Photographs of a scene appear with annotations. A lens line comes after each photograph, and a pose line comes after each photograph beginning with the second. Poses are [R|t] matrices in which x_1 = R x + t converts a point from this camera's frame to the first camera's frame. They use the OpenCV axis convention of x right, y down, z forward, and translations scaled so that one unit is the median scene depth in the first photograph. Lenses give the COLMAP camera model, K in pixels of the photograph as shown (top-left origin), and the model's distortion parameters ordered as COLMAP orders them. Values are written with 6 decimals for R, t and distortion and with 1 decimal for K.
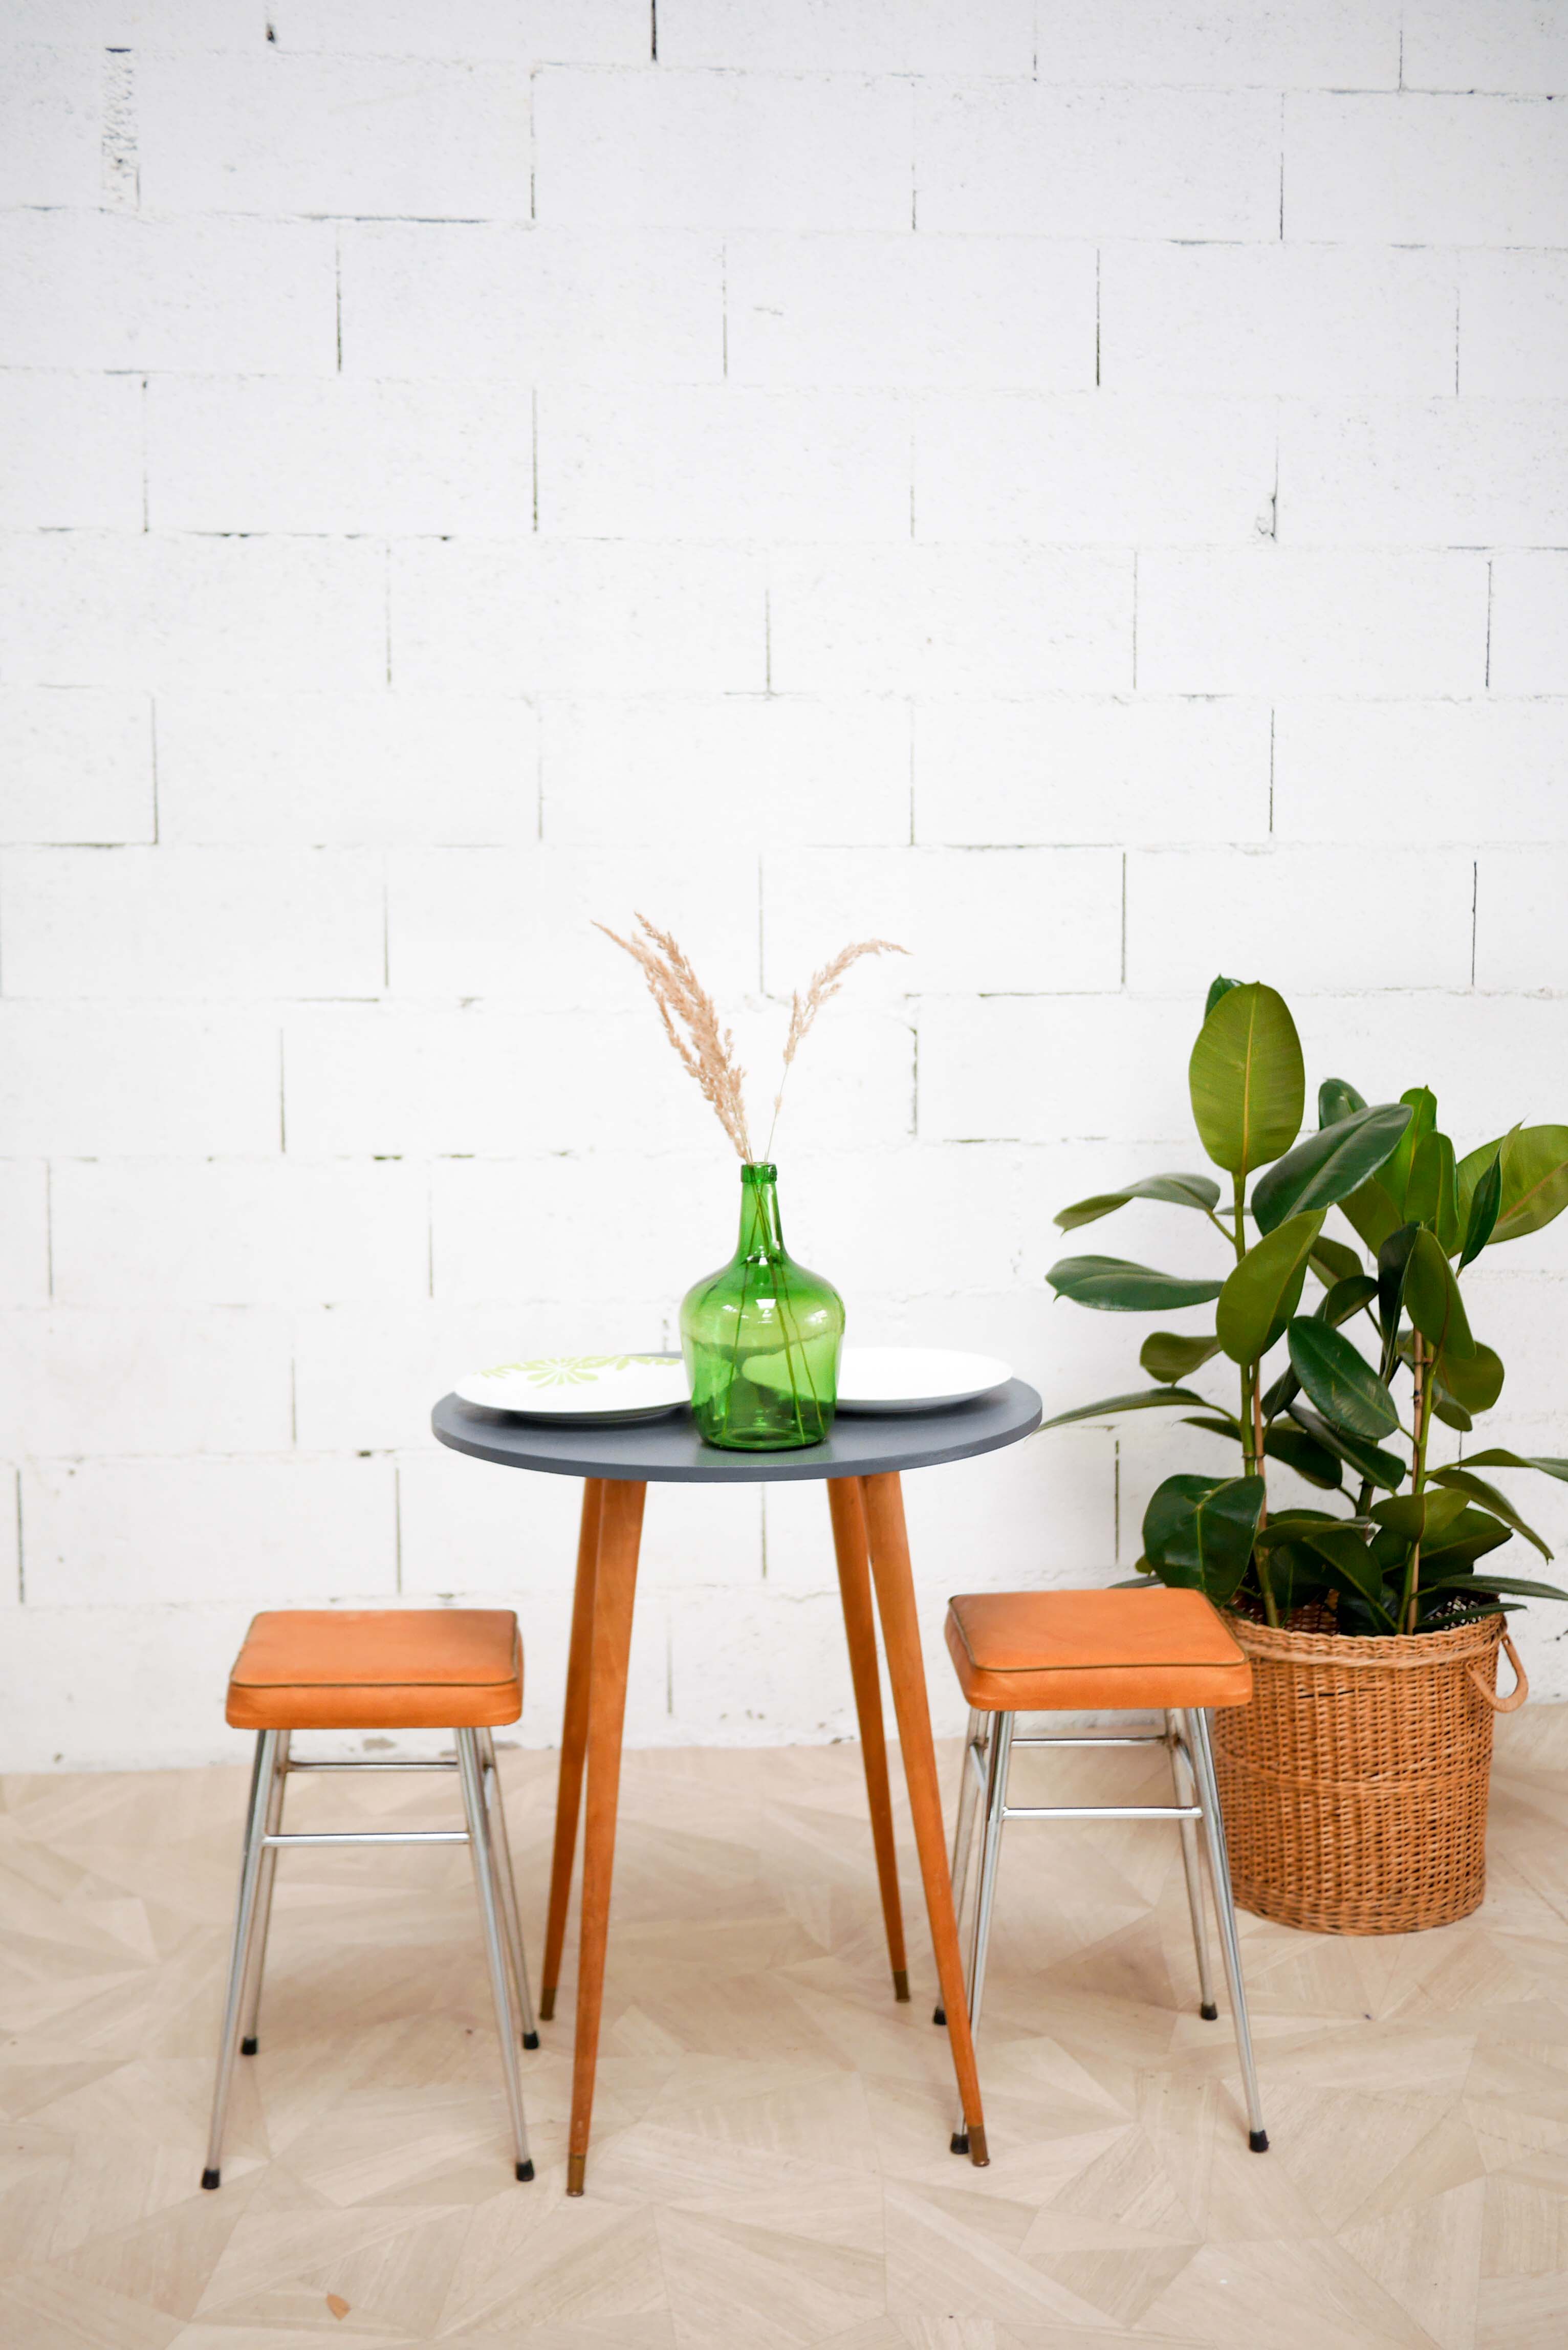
lens RADIAL K [[2651.3, 0, 784.0], [0, 2651.3, 1175.0], [0, 0, 1]] dist [-0.015656, 0.030560]
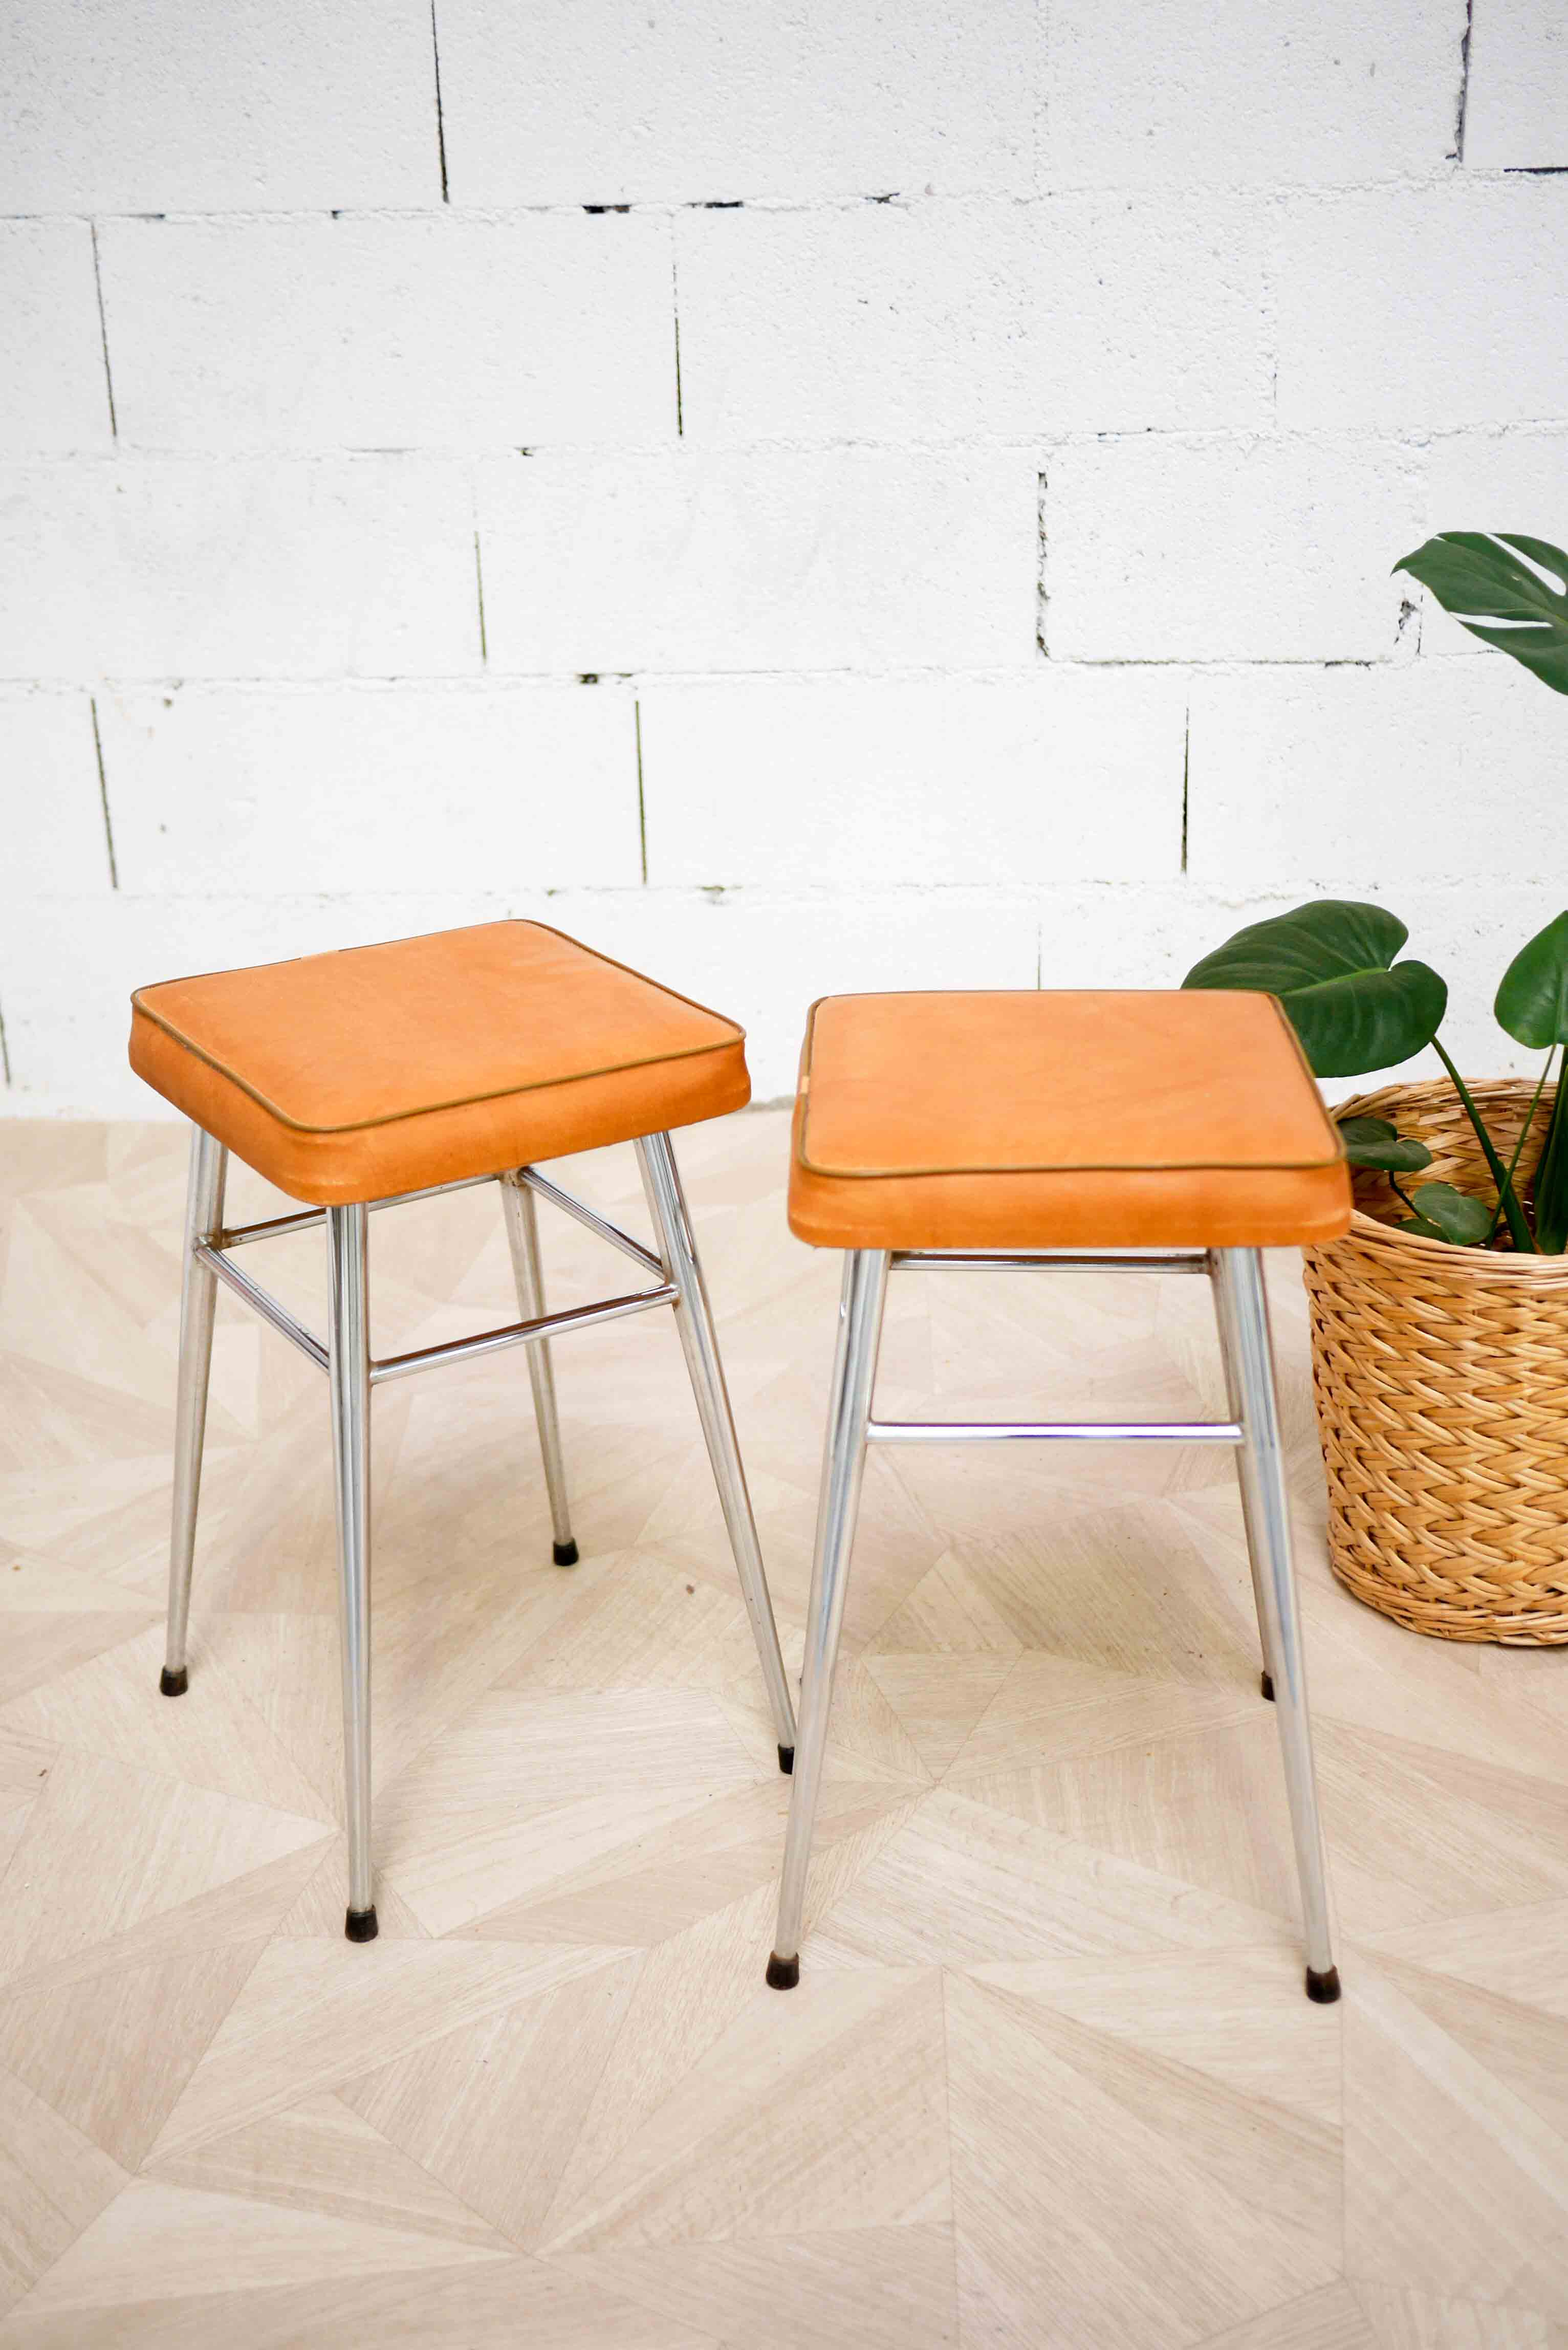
lens RADIAL K [[2645.7, 0, 784.0], [0, 2645.7, 1175.0], [0, 0, 1]] dist [-0.022998, 0.024008]
pose [[0.986937, 0.039652, -0.156152, 0.000280], [0.006914, 0.957922, 0.286947, 0.048689], [0.160959, -0.284278, 0.945134, 0.487398]]
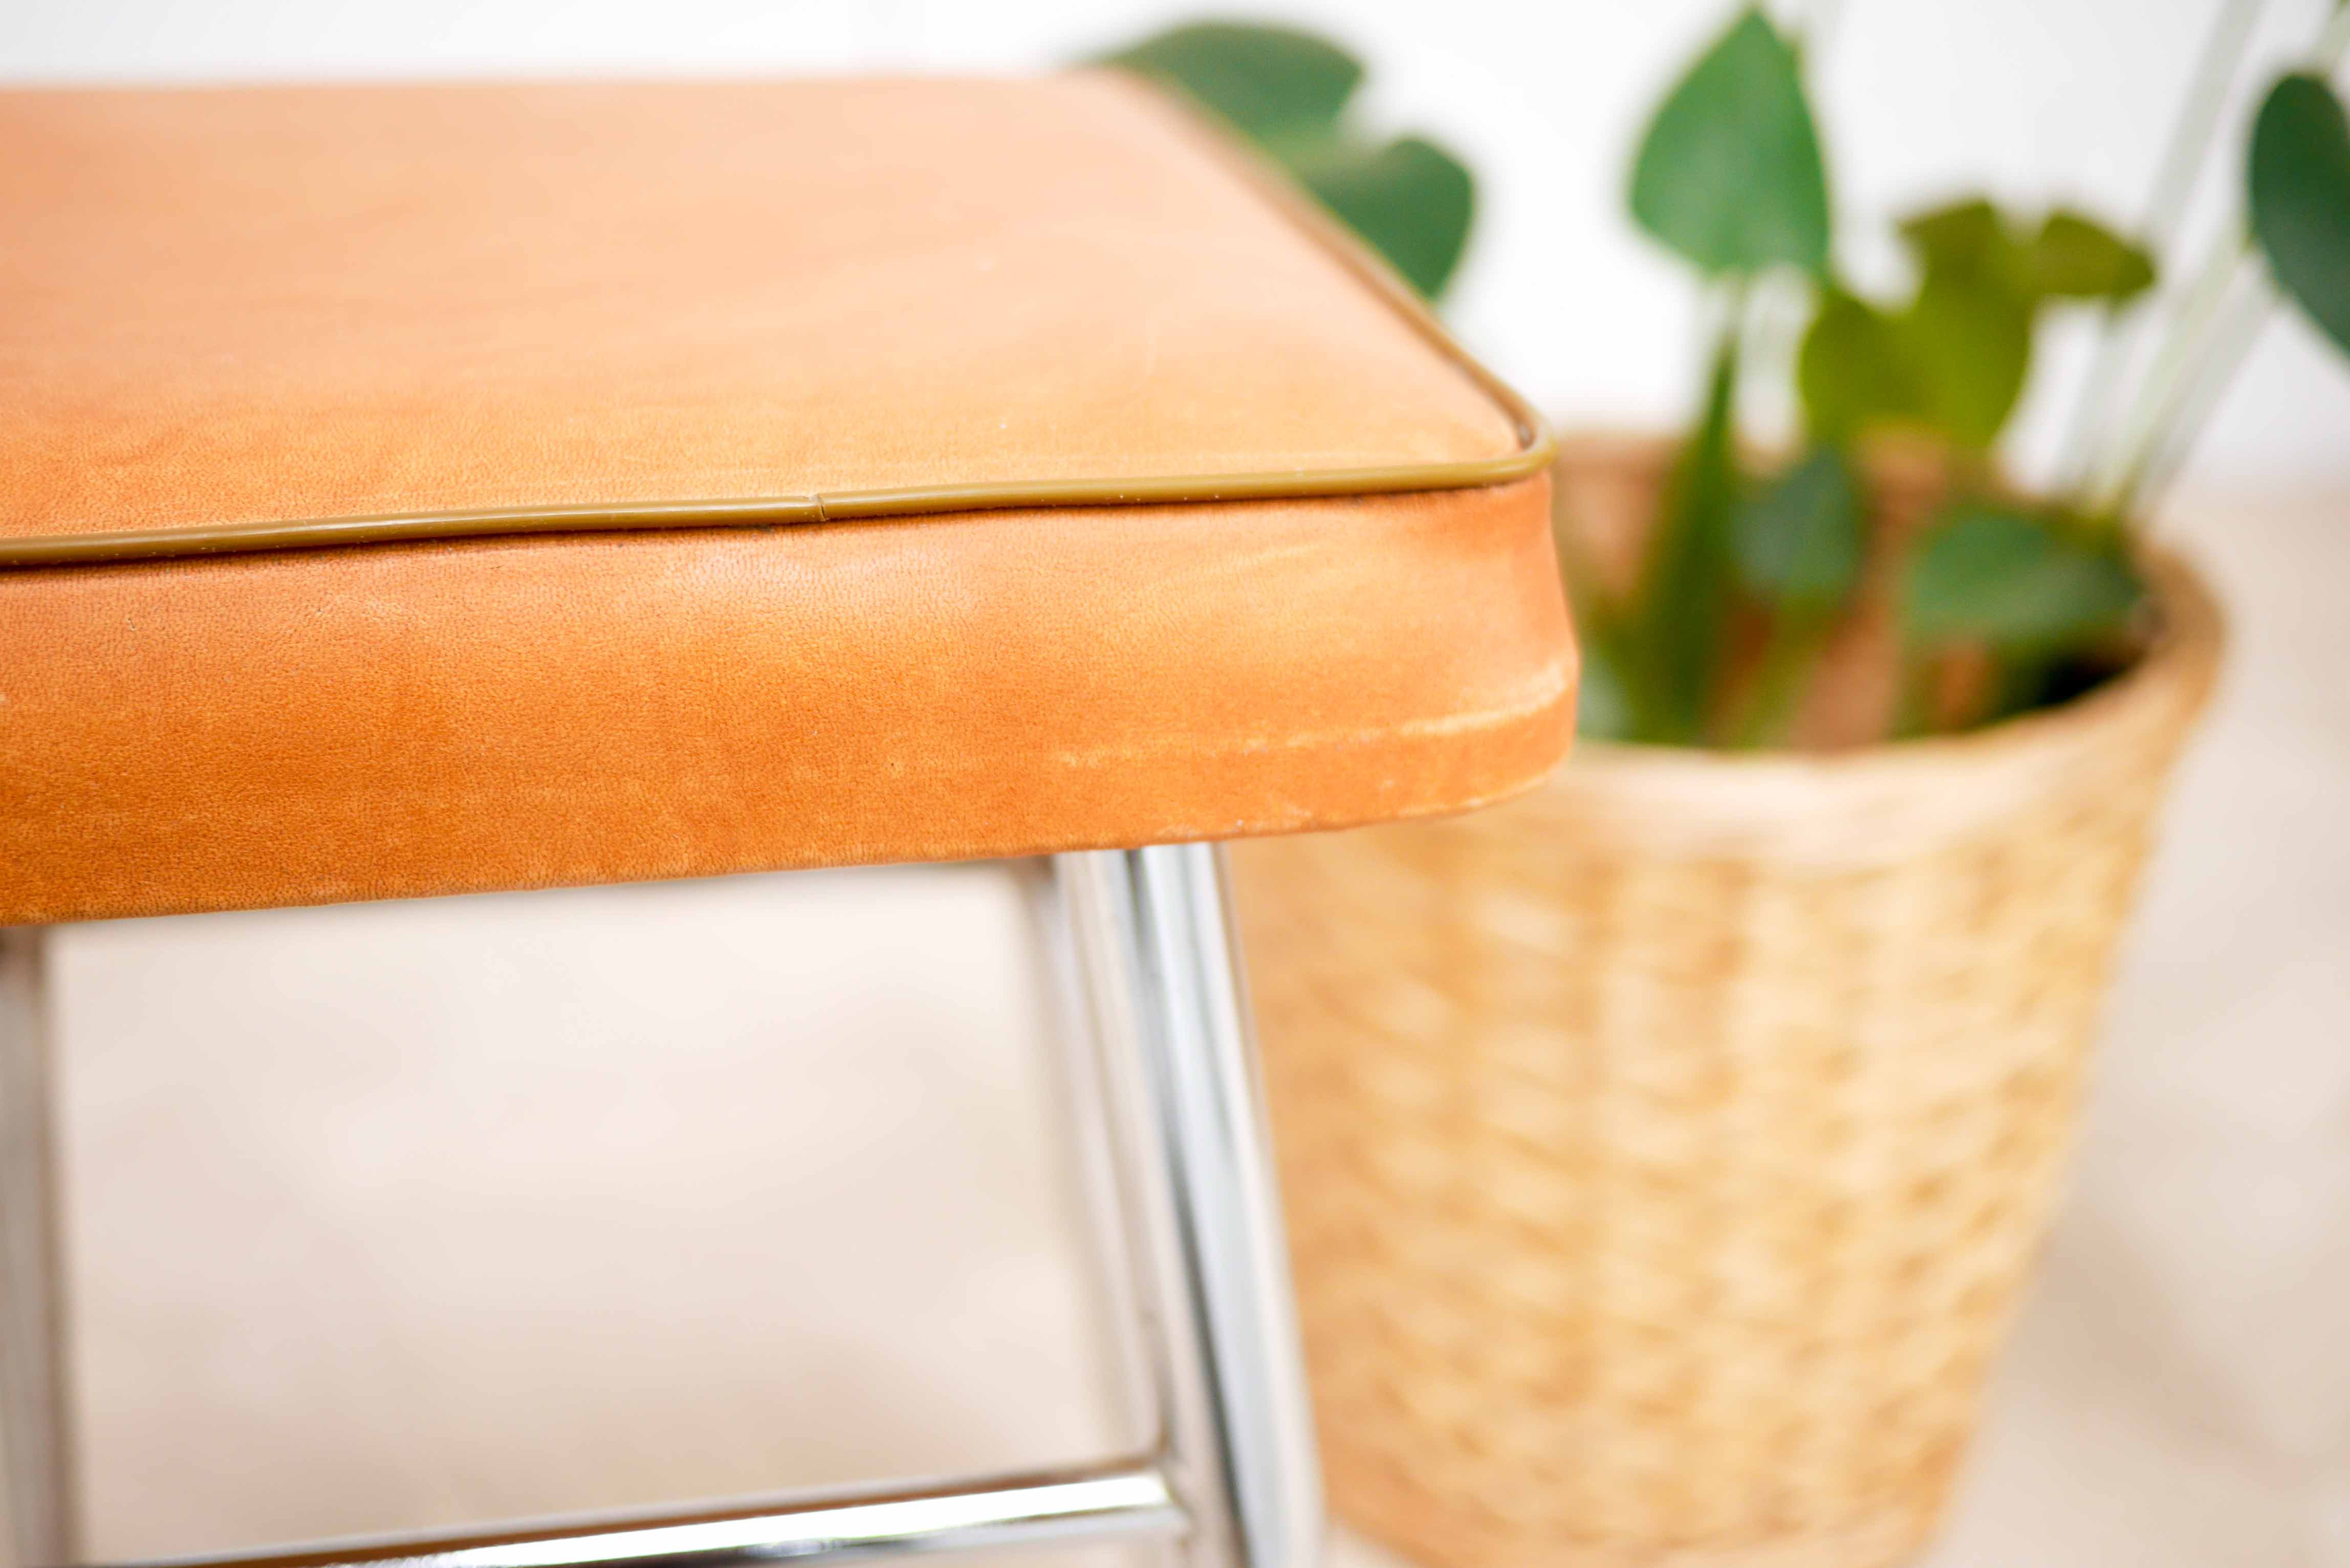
lens RADIAL K [[2645.7, 0, 1175.0], [0, 2645.7, 784.0], [0, 0, 1]] dist [-0.022998, 0.024008]
pose [[0.996367, -0.019160, 0.082979, -0.000953], [-0.008516, 0.947062, 0.320938, 0.170661], [-0.084736, -0.320478, 0.943458, 0.876141]]
